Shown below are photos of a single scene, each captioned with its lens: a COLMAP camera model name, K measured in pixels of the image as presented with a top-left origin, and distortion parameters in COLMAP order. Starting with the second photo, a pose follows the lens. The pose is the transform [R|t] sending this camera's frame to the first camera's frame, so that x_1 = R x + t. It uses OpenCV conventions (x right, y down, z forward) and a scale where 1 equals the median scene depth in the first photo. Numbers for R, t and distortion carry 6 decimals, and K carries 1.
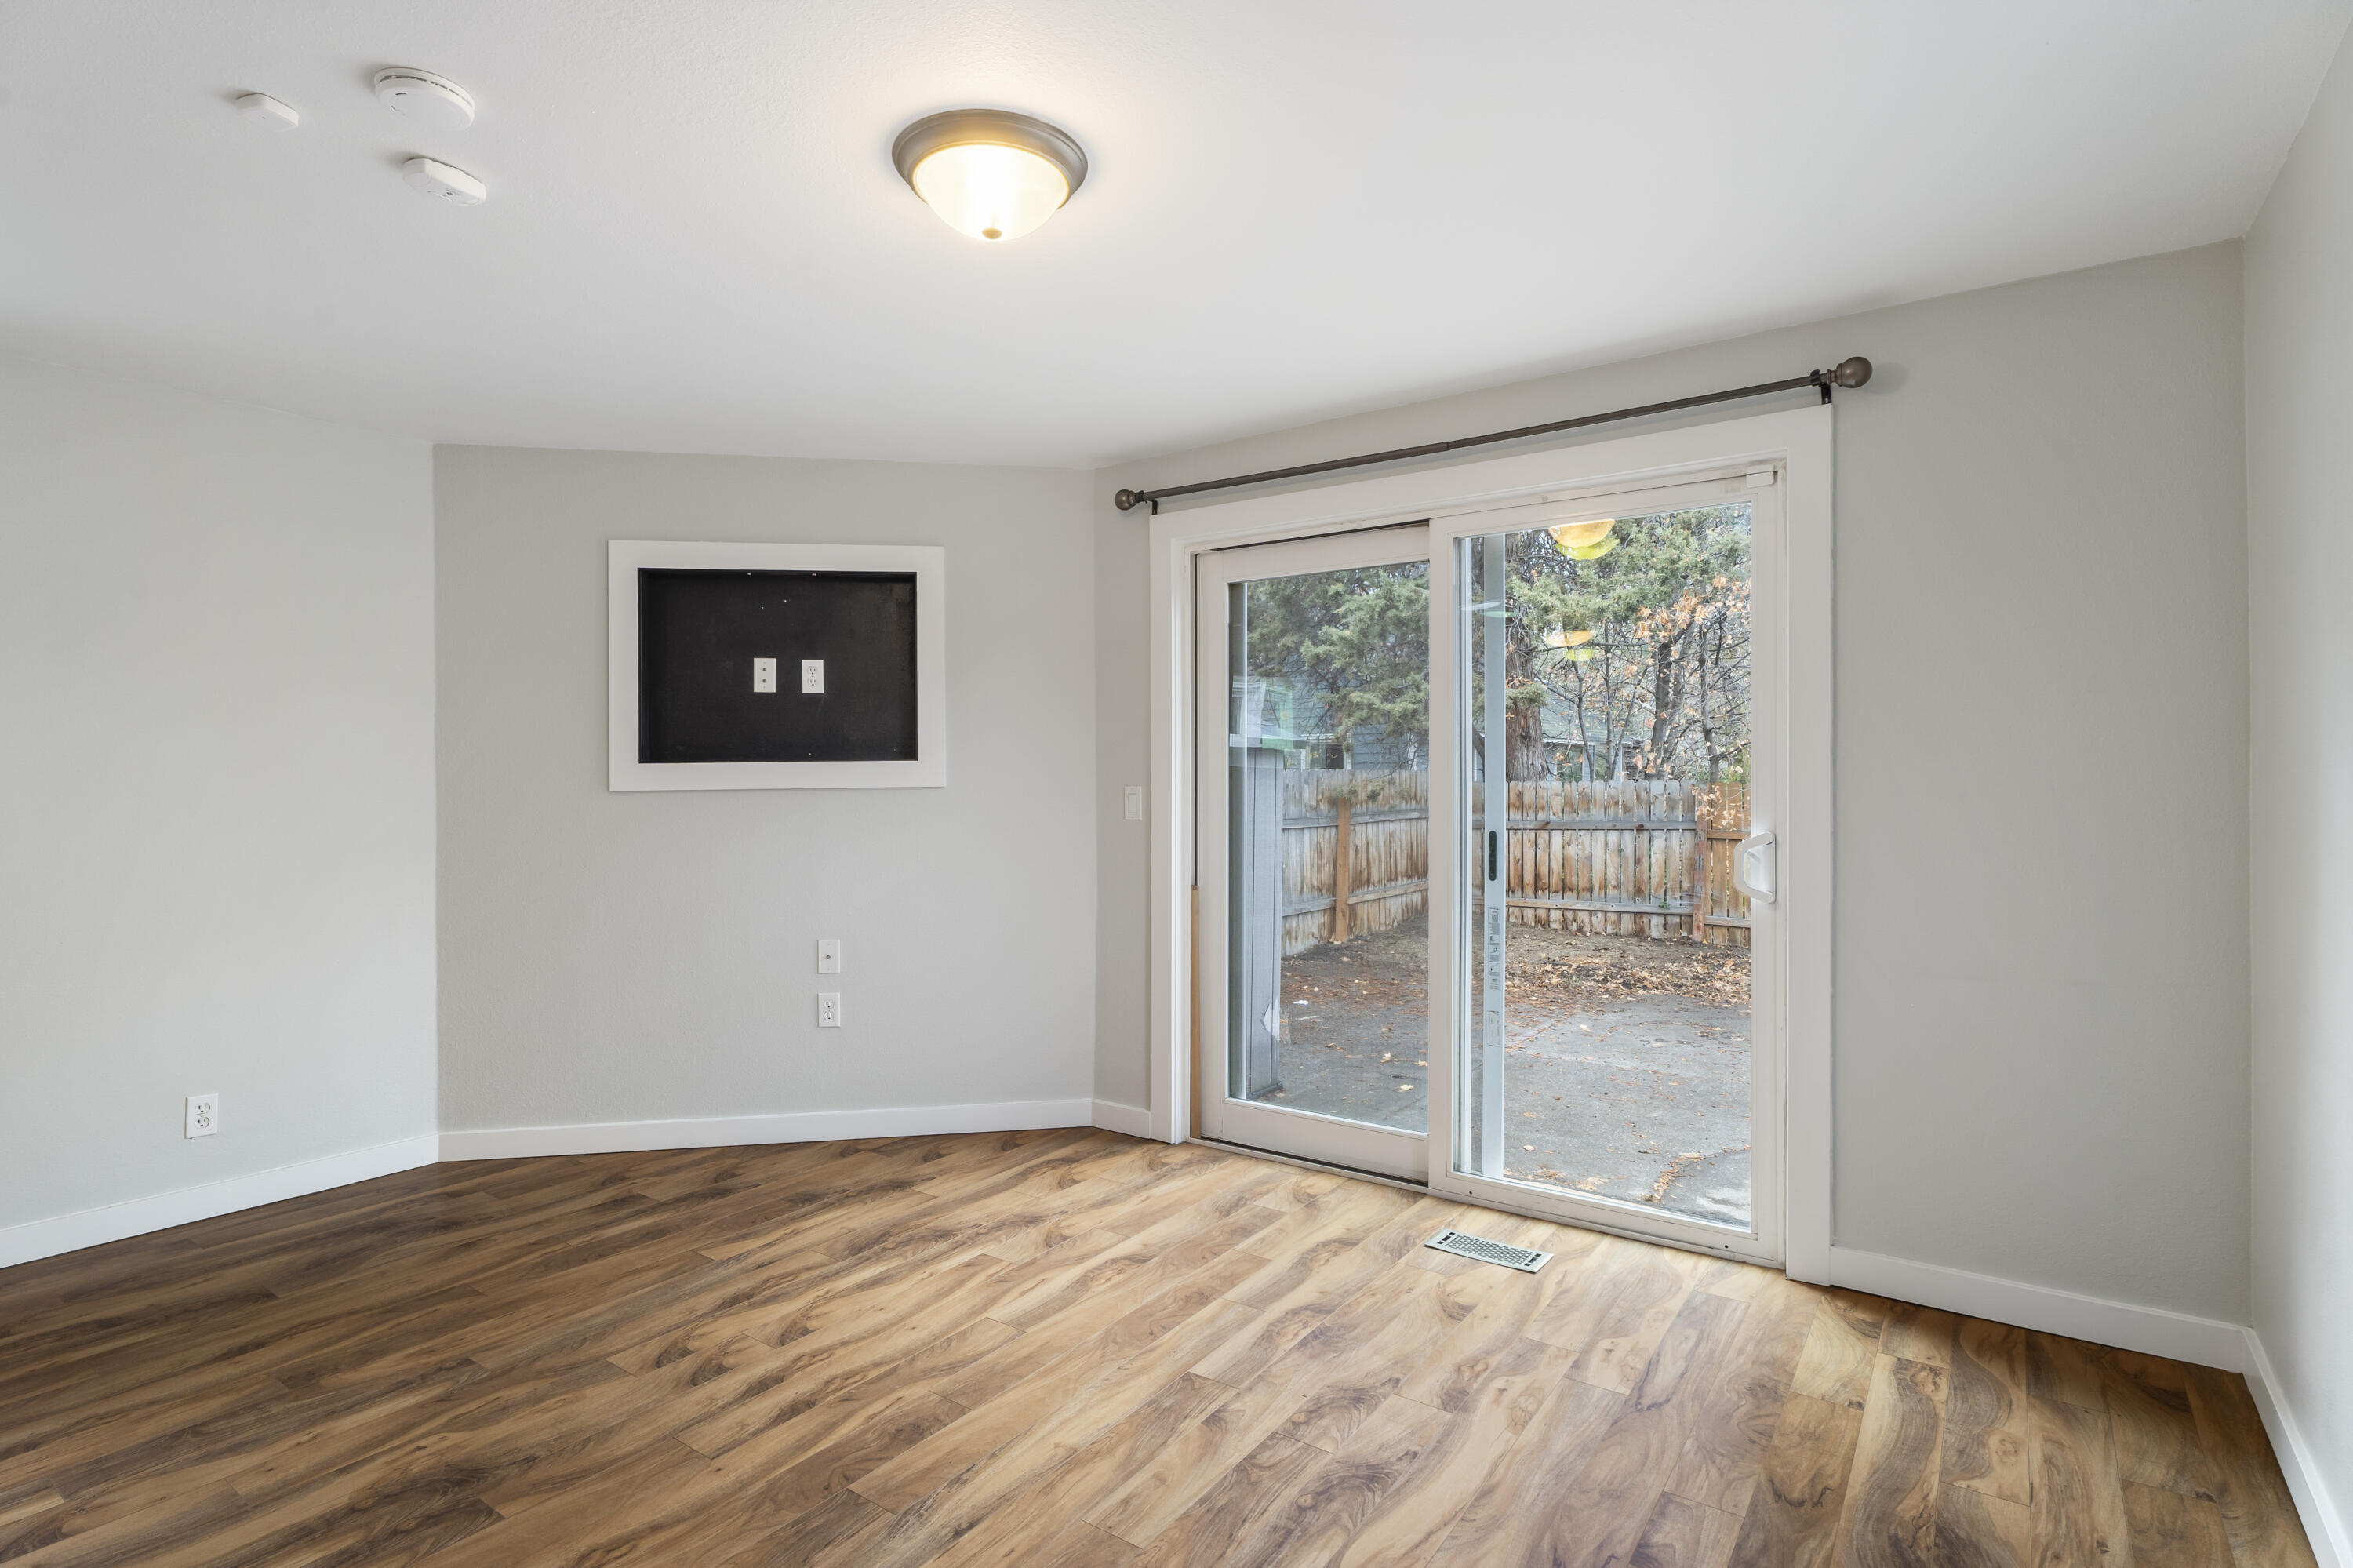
lens RADIAL K [[1171.1, 0, 1154.8], [0, 1171.1, 775.5], [0, 0, 1]] dist [-0.000949, 0.000157]
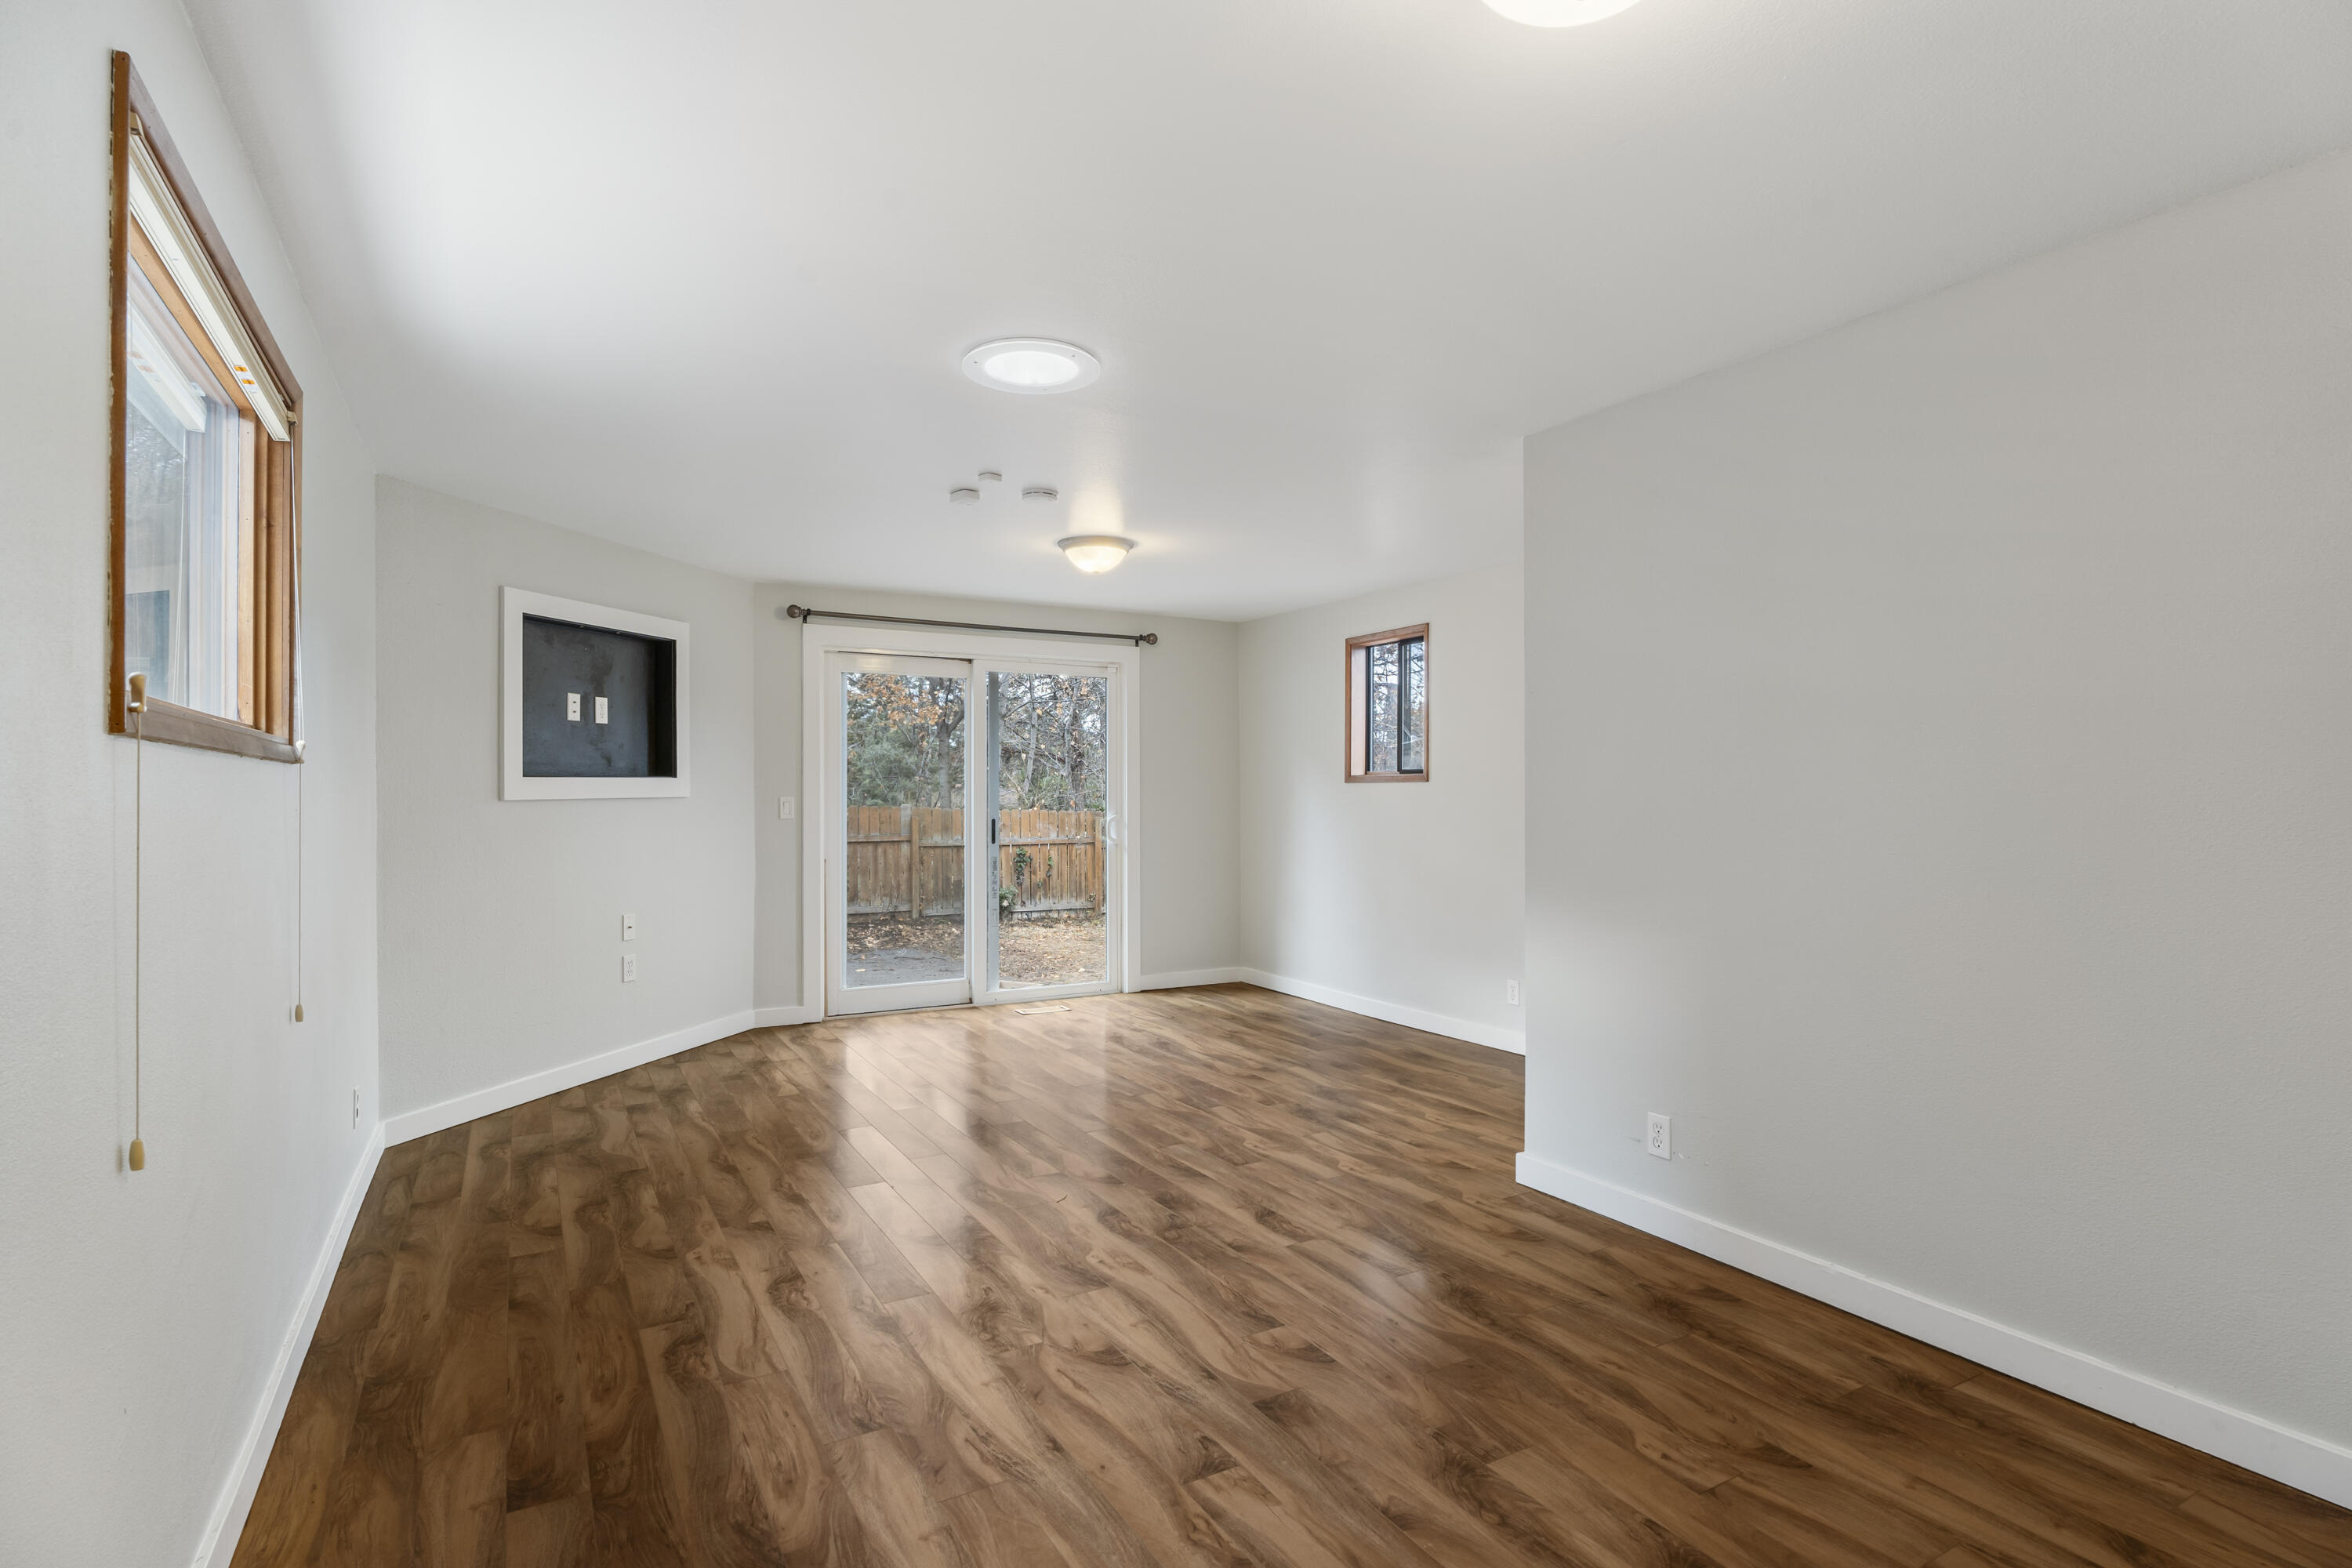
lens RADIAL K [[1159.6, 0, 1174.0], [0, 1159.6, 794.6], [0, 0, 1]] dist [-0.000959, -0.000051]
pose [[0.408120, 0.001579, 0.912927, -1.574604], [-0.003378, 0.999994, -0.000219, 0.006865], [-0.912922, -0.002995, 0.408123, -0.105057]]
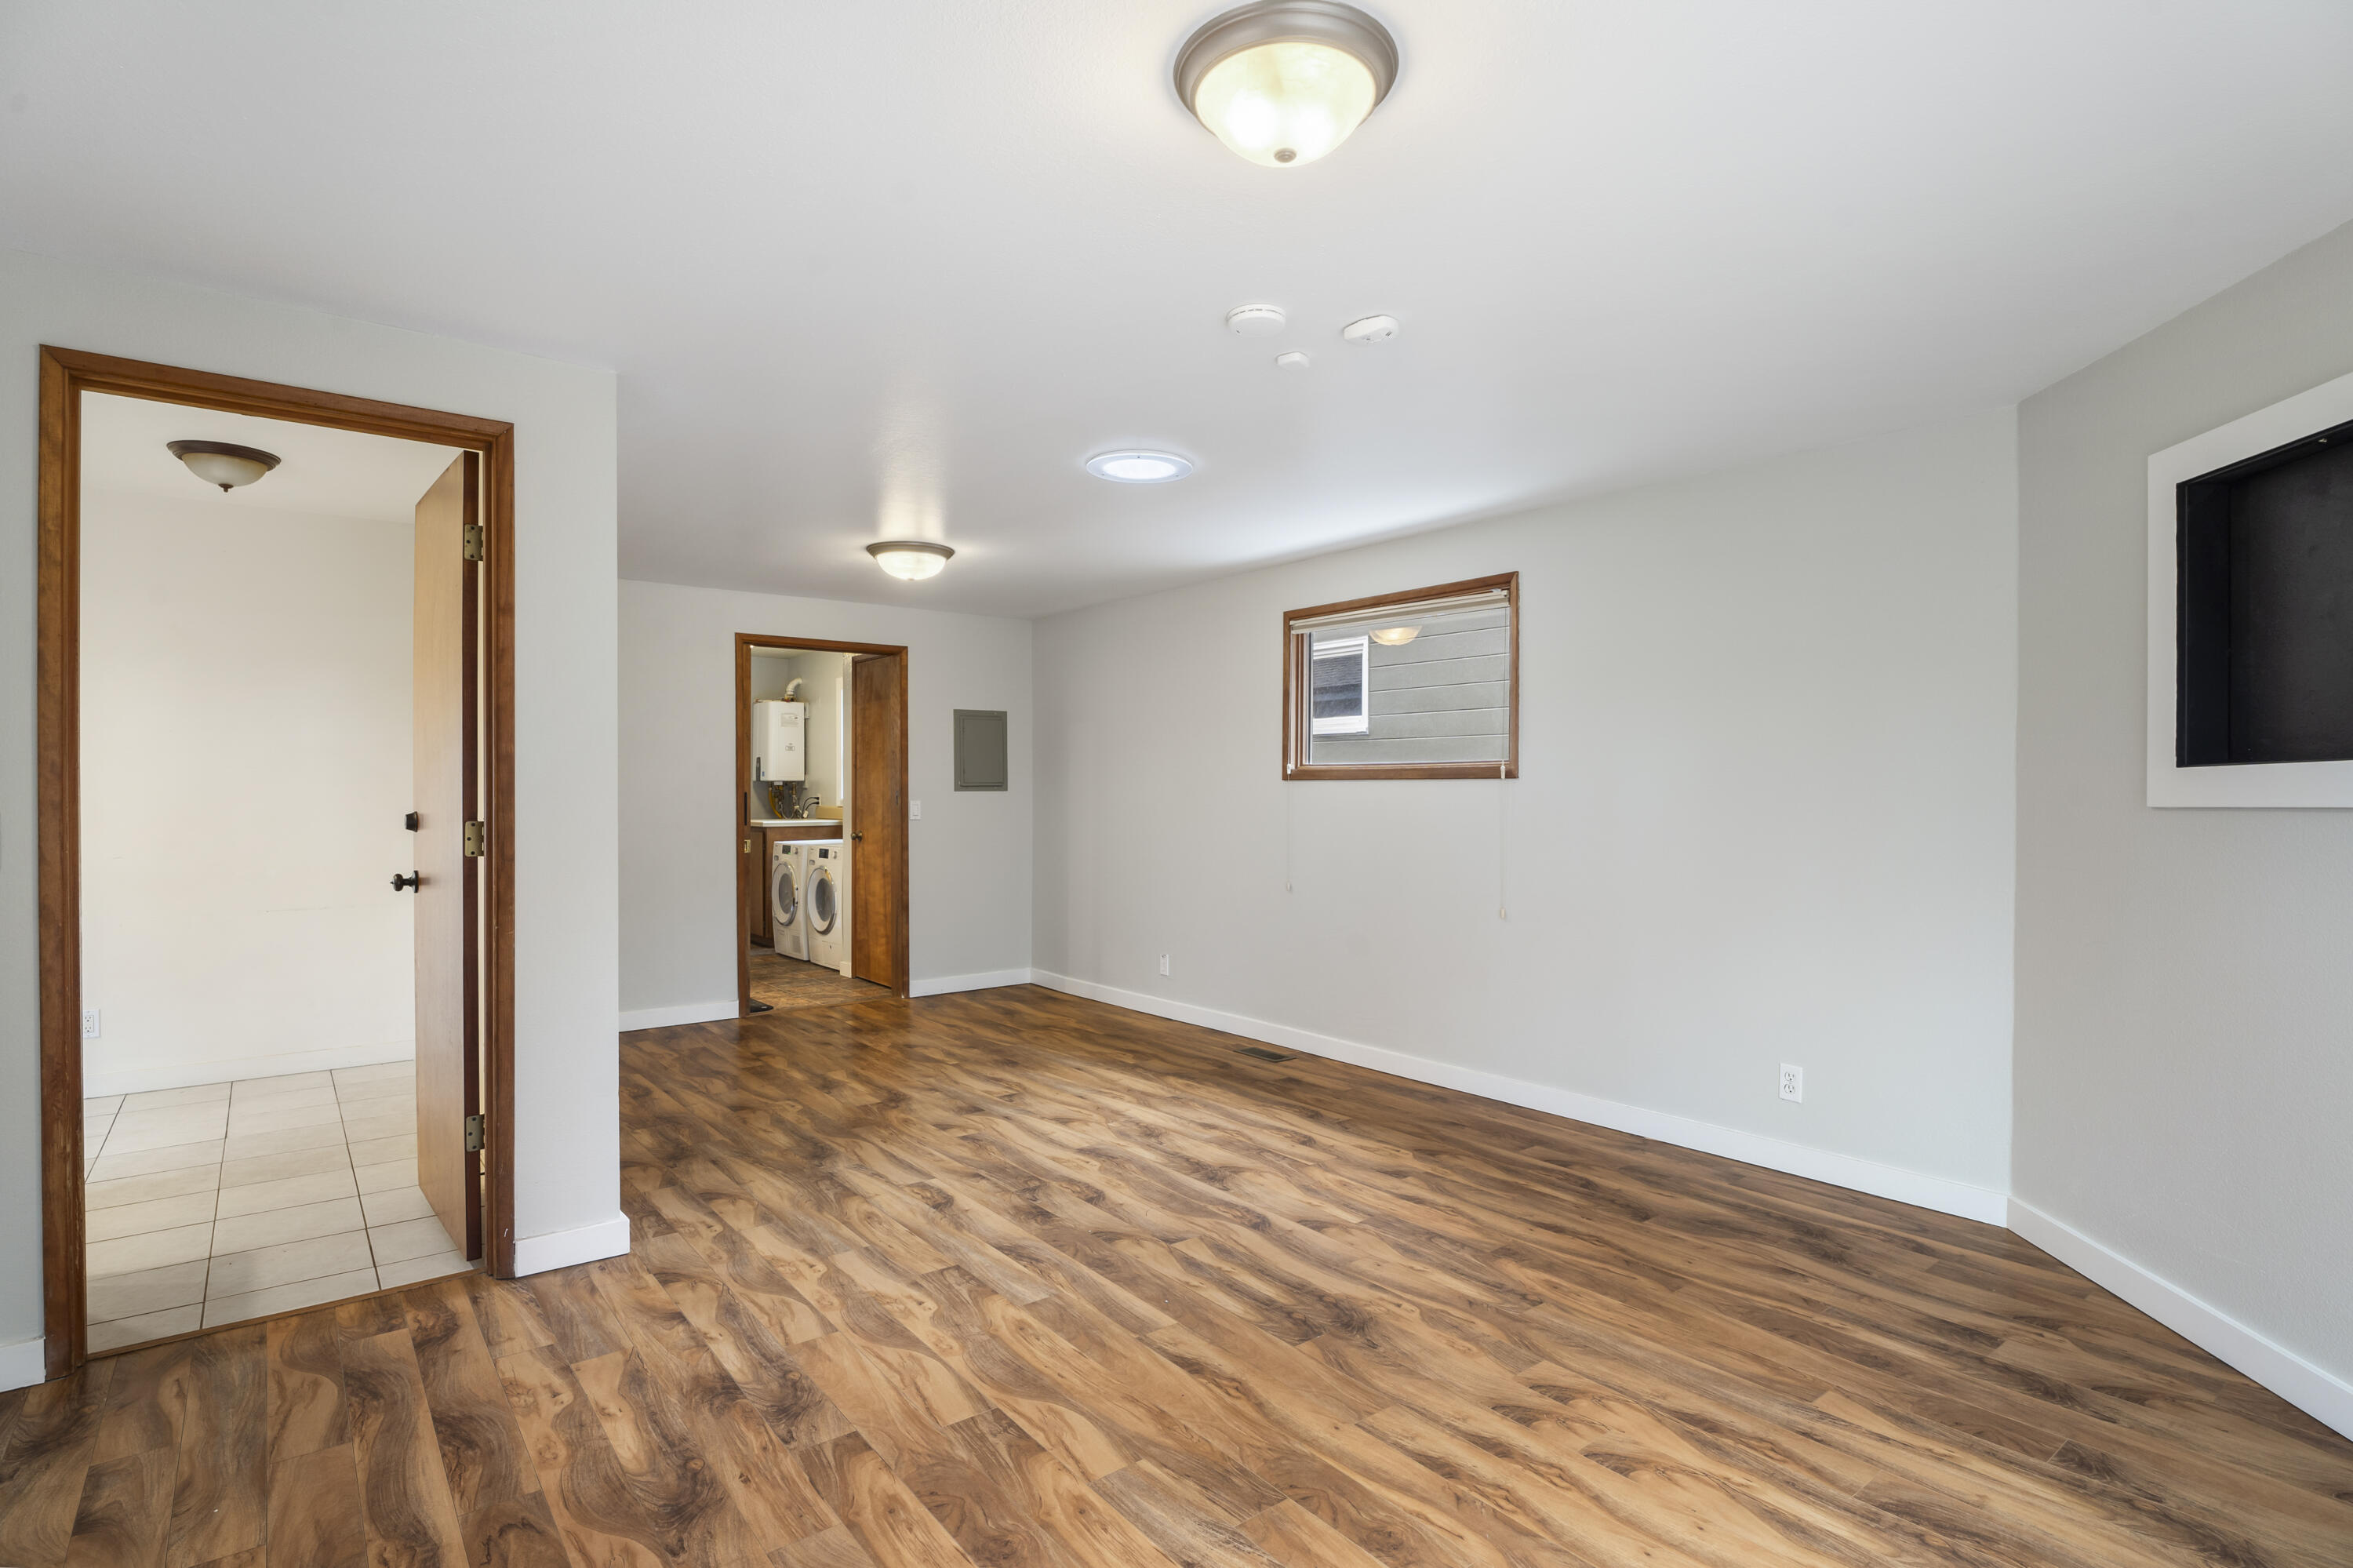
lens RADIAL K [[1160.2, 0, 1174.5], [0, 1160.2, 794.6], [0, 0, 1]] dist [-0.000959, -0.000051]
pose [[-0.272767, 0.004753, -0.962068, 0.477807], [0.004464, 0.999983, 0.003675, 0.000862], [0.962070, -0.003292, -0.272783, 0.785444]]
